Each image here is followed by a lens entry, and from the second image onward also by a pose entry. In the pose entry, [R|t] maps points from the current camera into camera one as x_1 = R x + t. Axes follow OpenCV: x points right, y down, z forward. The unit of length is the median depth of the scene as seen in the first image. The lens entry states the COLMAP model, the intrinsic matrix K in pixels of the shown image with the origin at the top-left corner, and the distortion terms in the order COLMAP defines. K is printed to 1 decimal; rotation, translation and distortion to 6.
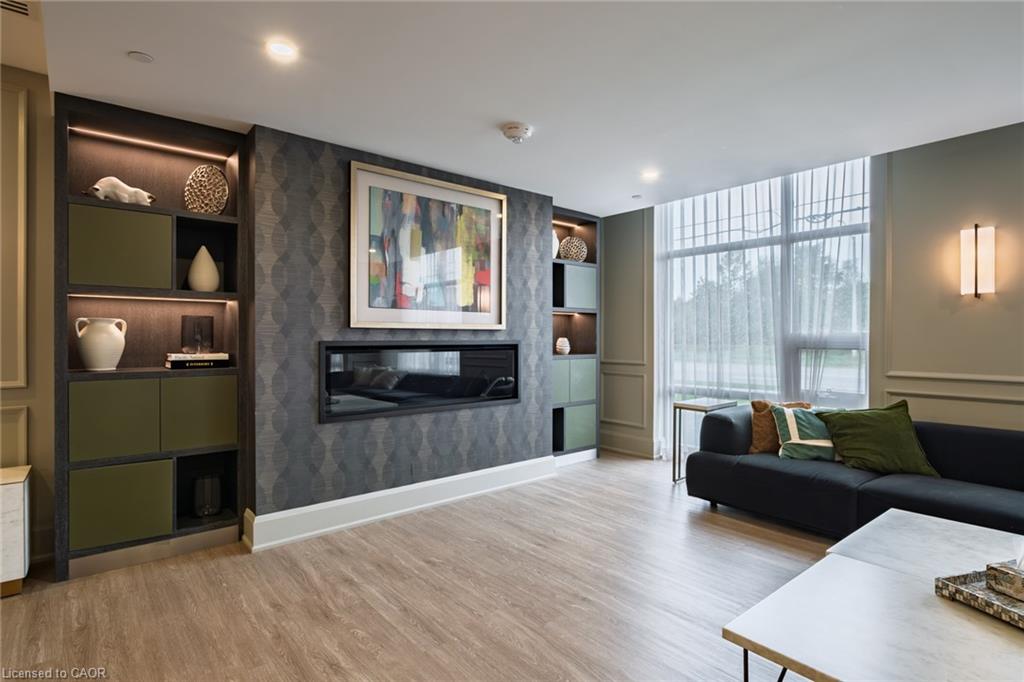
lens RADIAL K [[527.7, 0, 521.8], [0, 527.7, 336.6], [0, 0, 1]] dist [-0.005473, -0.000958]
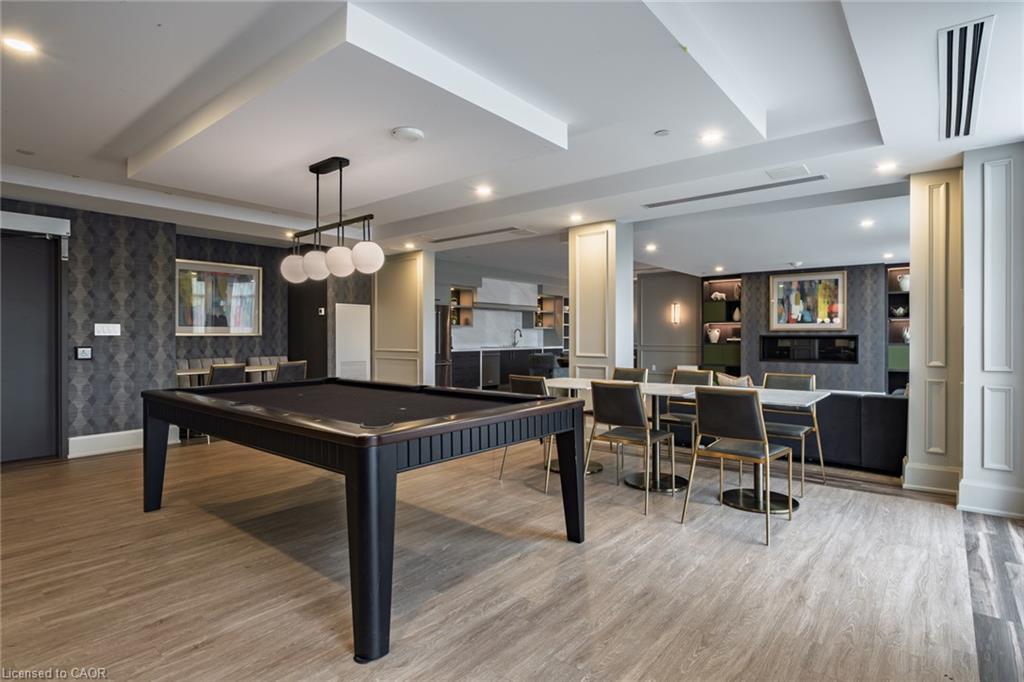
lens RADIAL K [[527.7, 0, 521.8], [0, 527.7, 336.6], [0, 0, 1]] dist [-0.005473, -0.000958]
pose [[0.189810, -0.001776, -0.981819, 2.185972], [0.000361, 0.999998, -0.001739, 0.020177], [0.981821, -0.000024, 0.189810, -0.896614]]
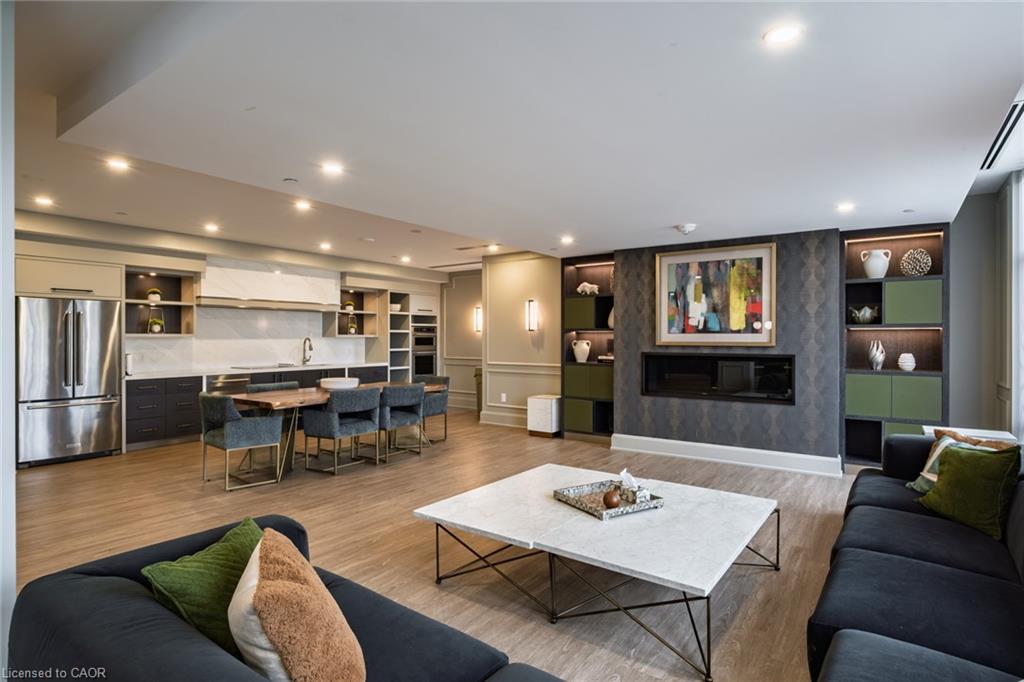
lens RADIAL K [[527.7, 0, 521.8], [0, 527.7, 336.6], [0, 0, 1]] dist [-0.005473, -0.000958]
pose [[0.251595, -0.004807, -0.967821, 1.219119], [-0.002009, 0.999983, -0.005489, -0.032495], [0.967831, 0.003325, 0.251581, 0.083150]]
